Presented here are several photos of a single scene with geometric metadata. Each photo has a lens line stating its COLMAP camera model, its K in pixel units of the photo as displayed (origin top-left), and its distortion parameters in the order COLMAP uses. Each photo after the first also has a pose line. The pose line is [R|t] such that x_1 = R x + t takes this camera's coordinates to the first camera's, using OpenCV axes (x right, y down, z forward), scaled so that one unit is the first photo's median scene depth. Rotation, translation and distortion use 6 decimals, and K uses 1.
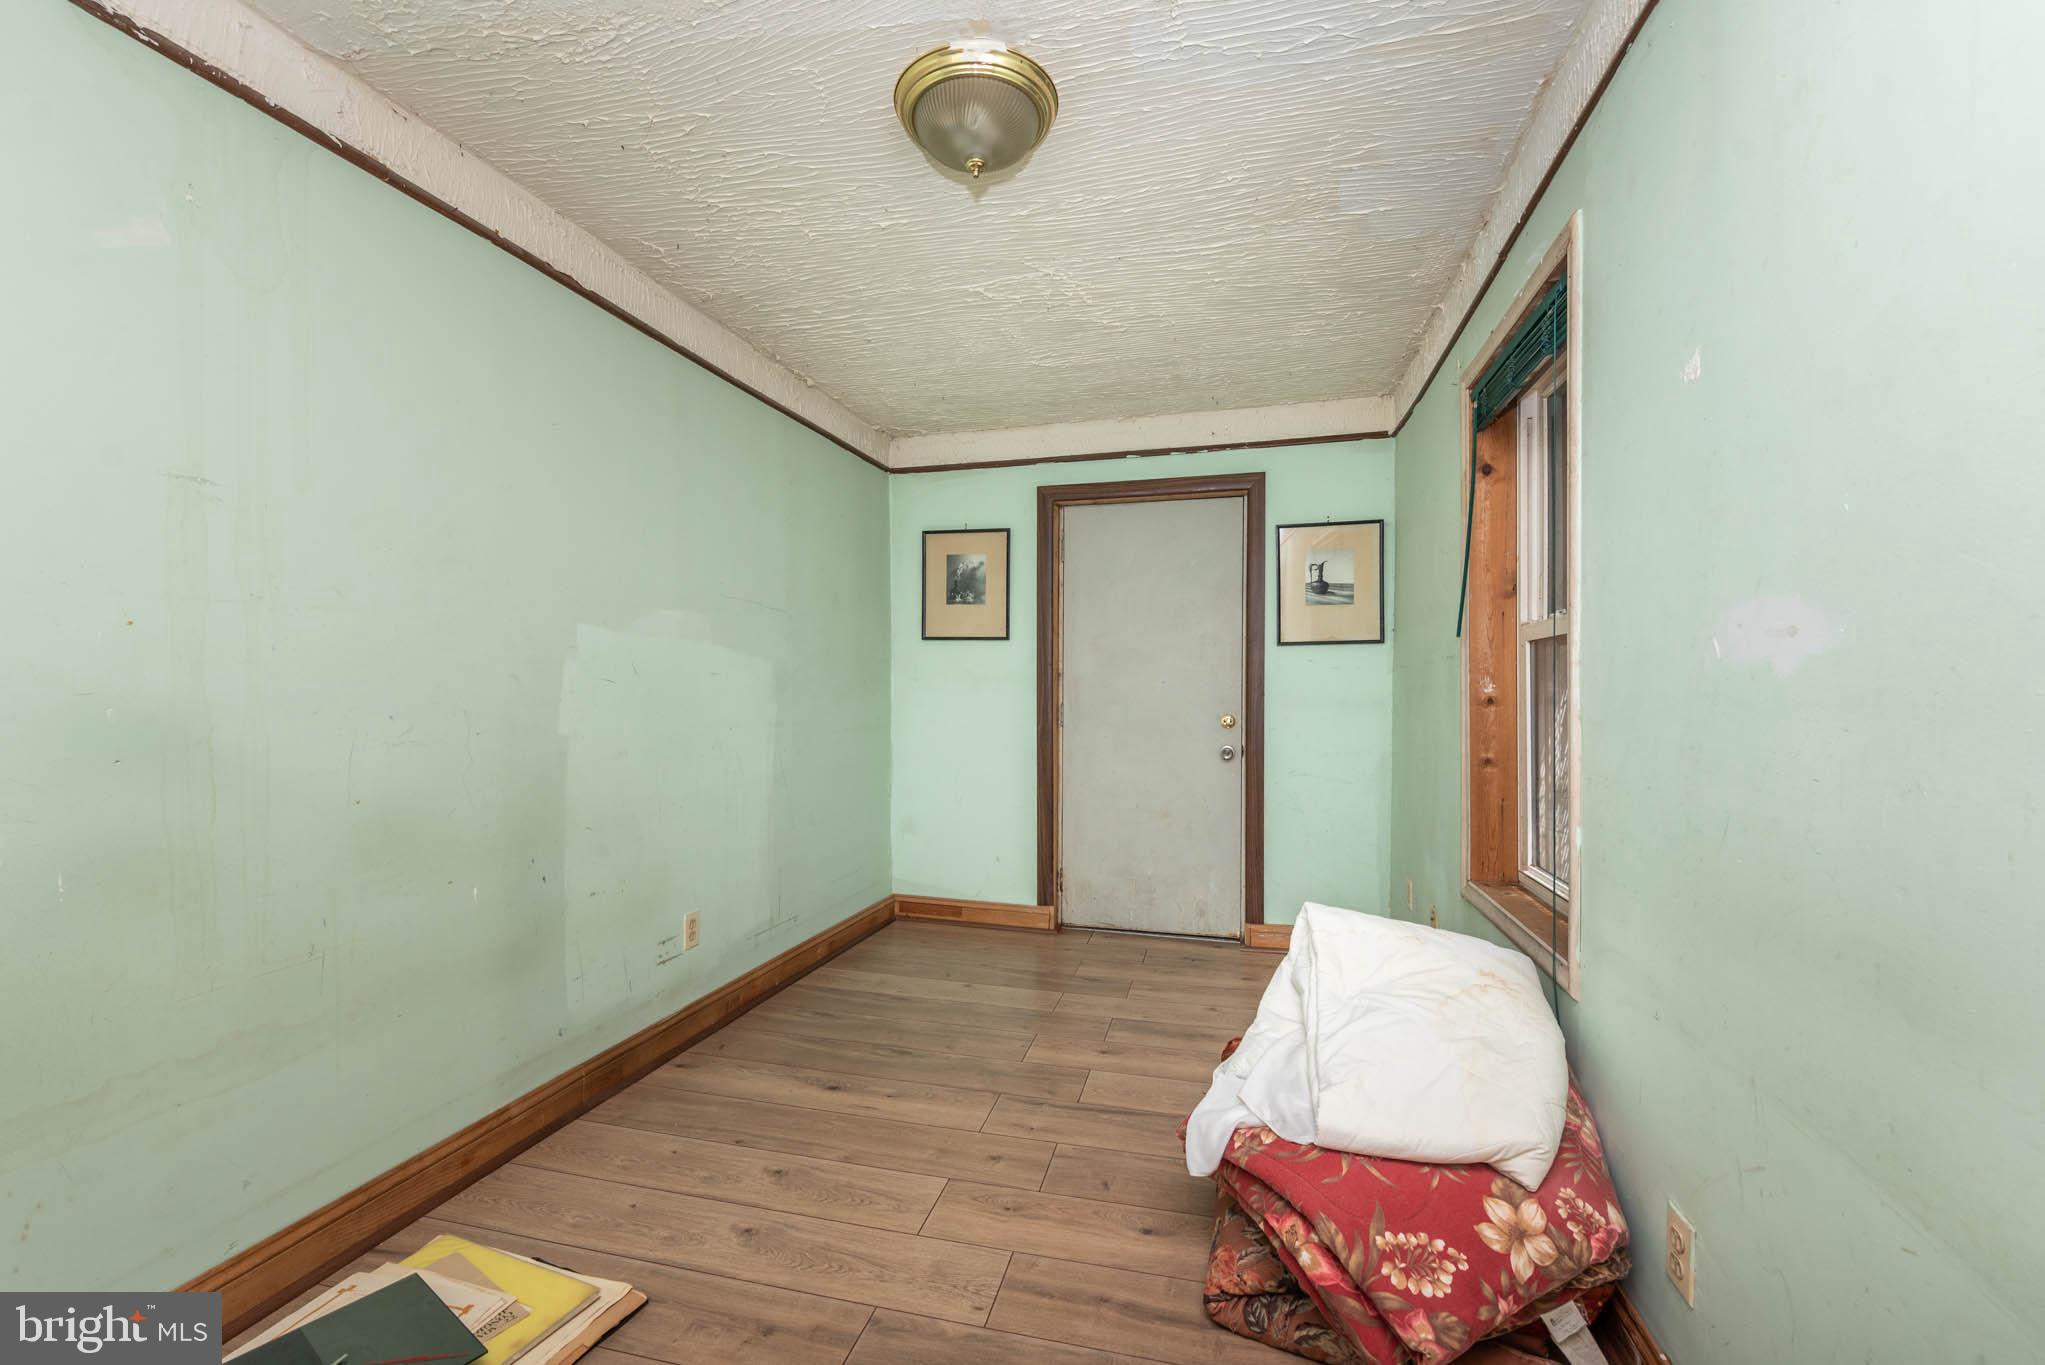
lens RADIAL K [[819.7, 0, 1027.2], [0, 819.7, 689.0], [0, 0, 1]] dist [-0.000133, -0.000004]
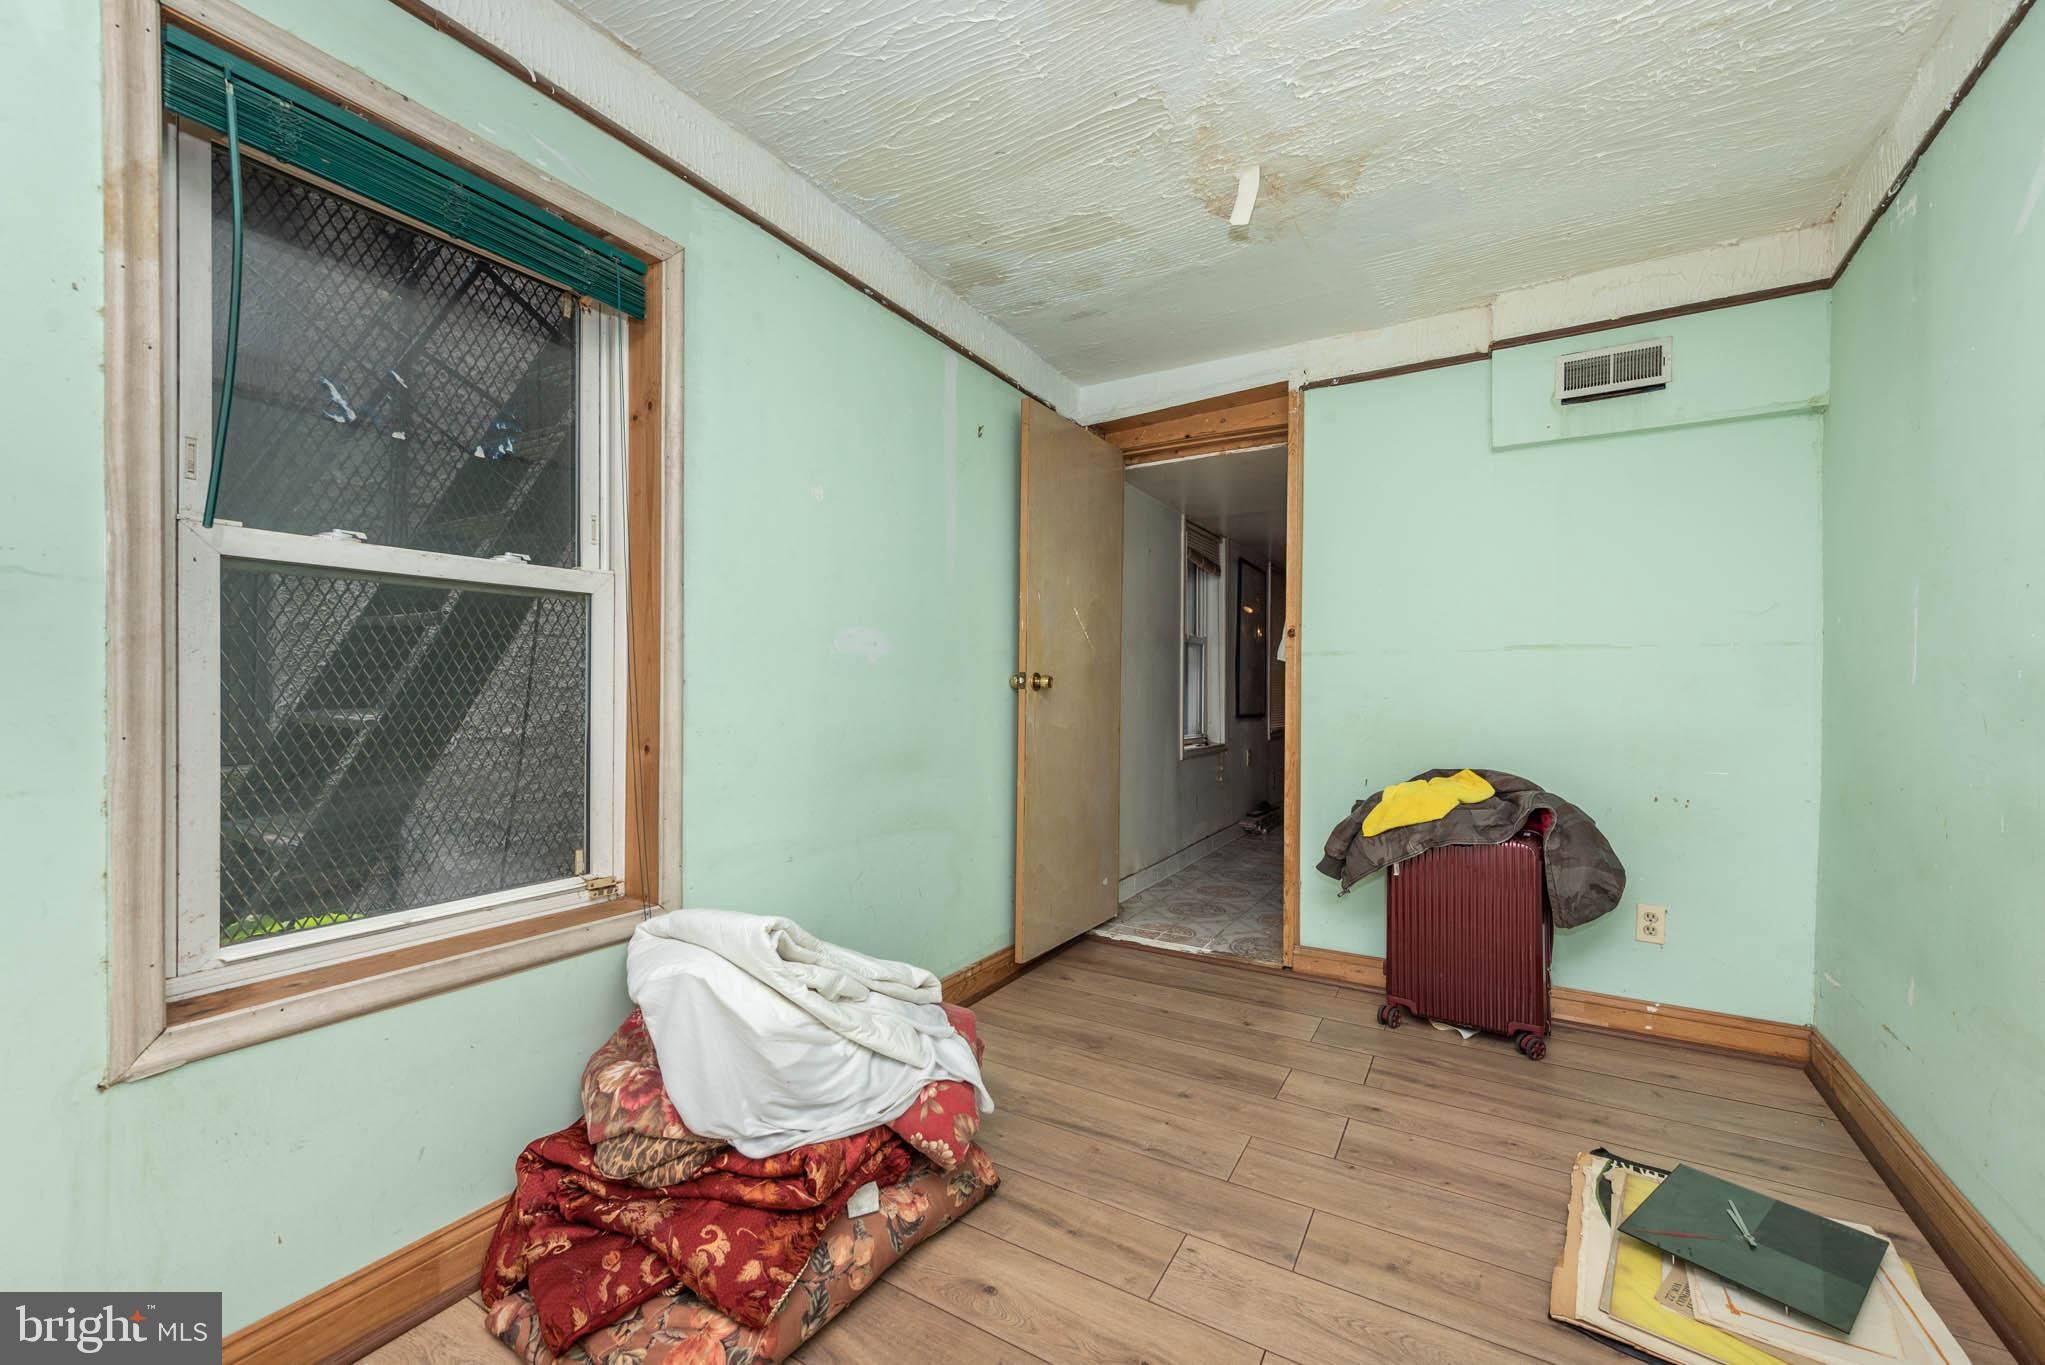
lens RADIAL K [[819.7, 0, 1022.3], [0, 819.7, 689.5], [0, 0, 1]] dist [-0.000133, -0.000004]
pose [[-0.957139, -0.005680, 0.289575, -0.152024], [-0.006669, 0.999975, -0.002426, 0.032826], [-0.289553, -0.004253, -0.957152, 2.069656]]
